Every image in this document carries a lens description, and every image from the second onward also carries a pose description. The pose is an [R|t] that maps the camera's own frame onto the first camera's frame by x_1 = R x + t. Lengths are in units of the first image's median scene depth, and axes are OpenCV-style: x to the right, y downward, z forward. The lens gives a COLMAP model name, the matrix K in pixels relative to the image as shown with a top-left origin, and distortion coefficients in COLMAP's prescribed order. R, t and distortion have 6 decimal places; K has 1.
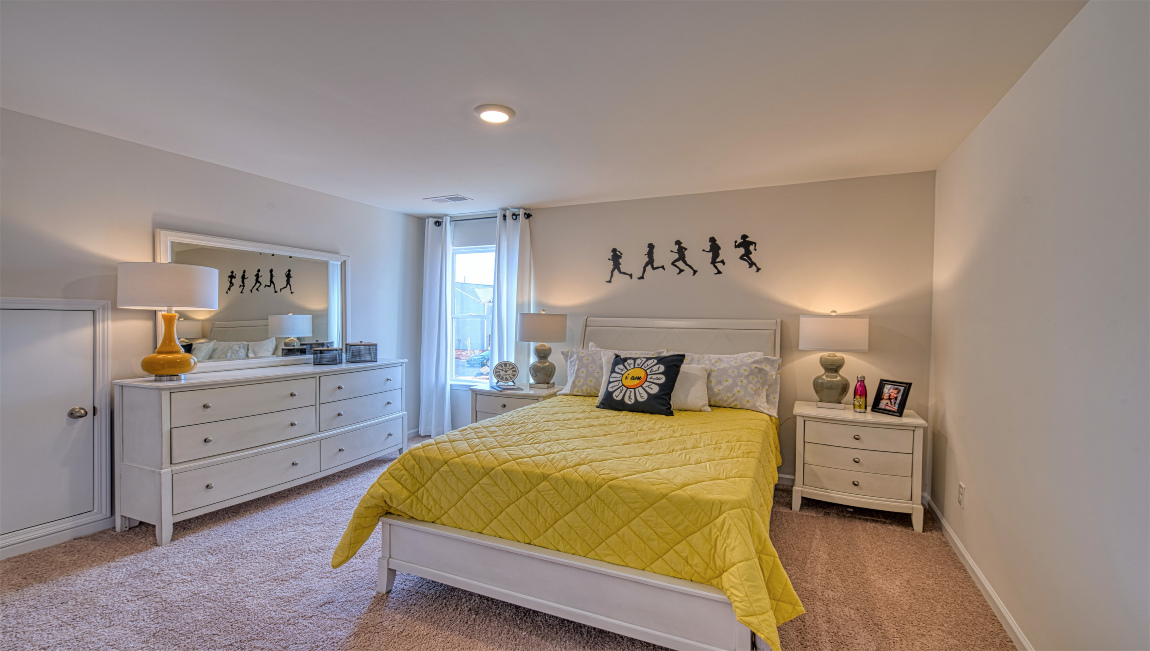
lens RADIAL K [[495.9, 0, 575.0], [0, 495.9, 325.5], [0, 0, 1]] dist [0.000158, -0.001257]
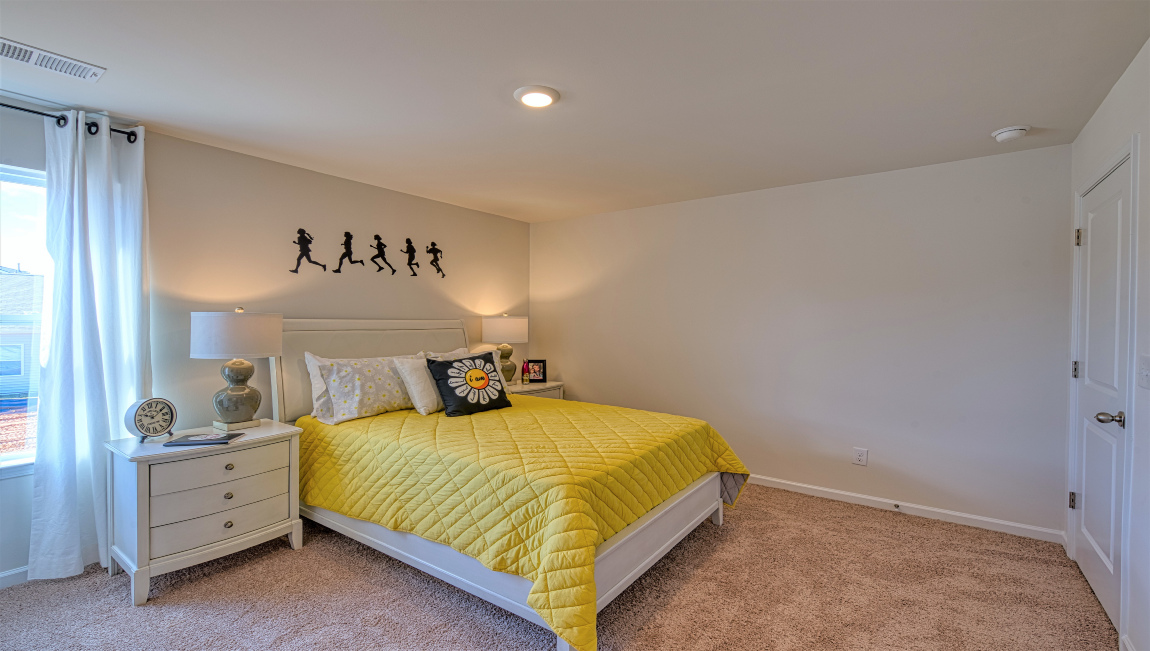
lens RADIAL K [[495.9, 0, 575.0], [0, 495.9, 325.5], [0, 0, 1]] dist [0.000158, -0.001257]
pose [[0.196845, -0.019291, 0.980245, -0.635120], [0.012820, 0.999772, 0.017101, -0.014016], [-0.980351, 0.009201, 0.197048, 0.459337]]
